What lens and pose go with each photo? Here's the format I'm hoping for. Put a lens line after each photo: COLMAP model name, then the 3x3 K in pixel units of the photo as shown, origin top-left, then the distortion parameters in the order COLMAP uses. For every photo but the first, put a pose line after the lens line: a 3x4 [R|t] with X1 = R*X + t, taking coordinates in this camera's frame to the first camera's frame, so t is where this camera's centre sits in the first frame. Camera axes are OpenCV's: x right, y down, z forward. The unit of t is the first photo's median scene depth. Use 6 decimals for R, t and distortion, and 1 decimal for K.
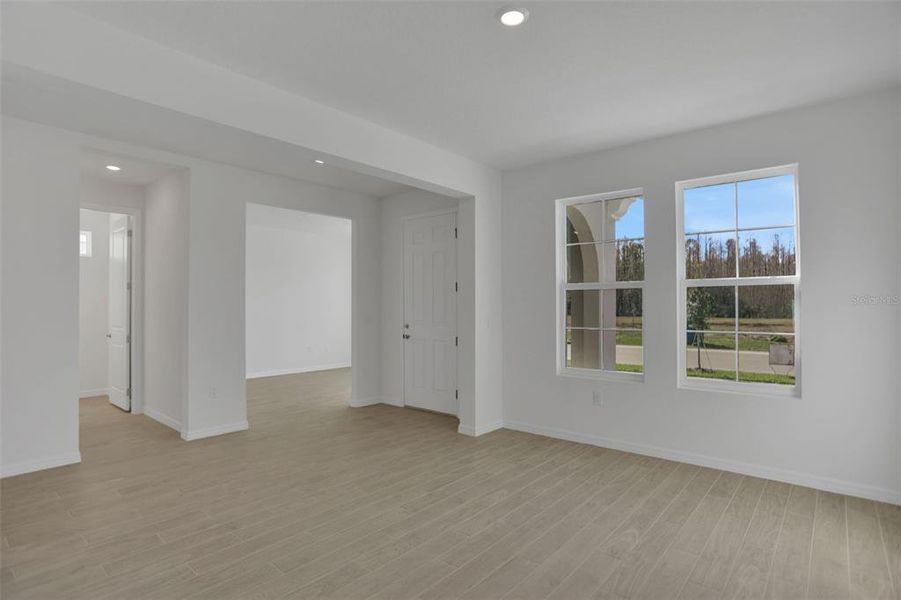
lens RADIAL K [[455.3, 0, 458.2], [0, 455.3, 306.4], [0, 0, 1]] dist [-0.001775, -0.001662]
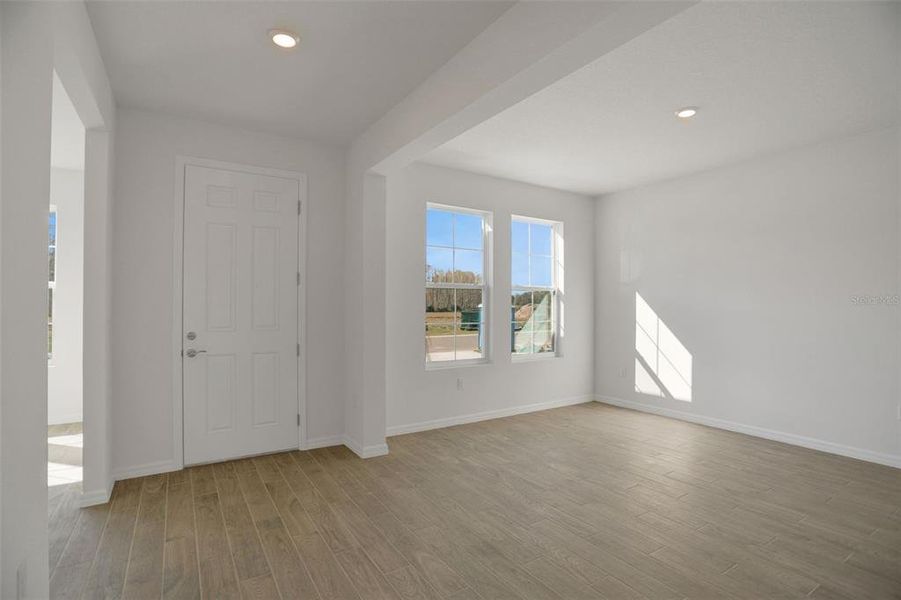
lens RADIAL K [[455.3, 0, 450.4], [0, 455.3, 306.7], [0, 0, 1]] dist [-0.001775, -0.001662]
pose [[0.301362, -0.011276, 0.953443, -0.761149], [-0.011605, 0.999813, 0.015492, -0.011815], [-0.953439, -0.015734, 0.301175, 0.629846]]
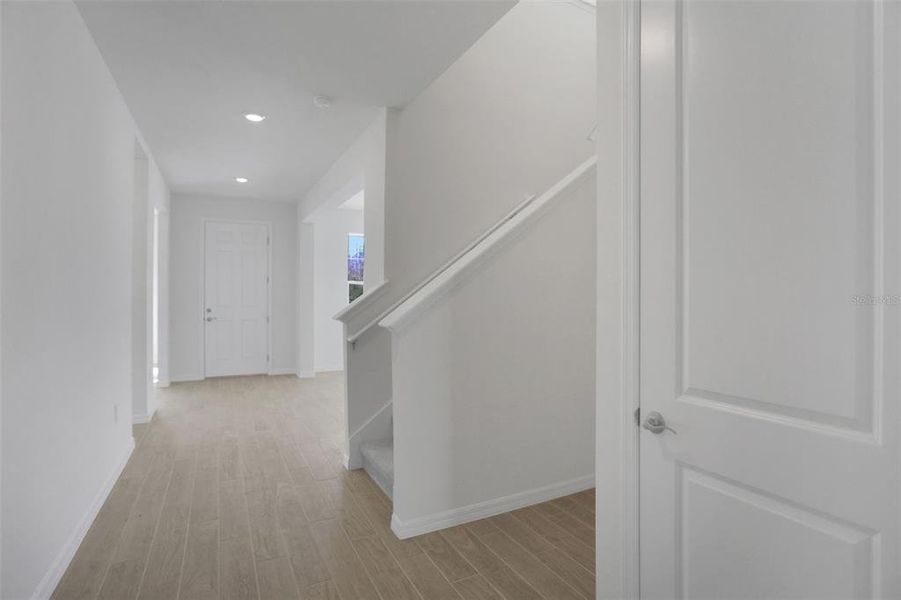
lens RADIAL K [[455.3, 0, 455.0], [0, 455.3, 298.8], [0, 0, 1]] dist [-0.001775, -0.001662]
pose [[0.384190, -0.014577, 0.923139, -1.247557], [-0.010890, 0.999734, 0.020318, -0.023926], [-0.923190, -0.017859, 0.383929, -0.066361]]
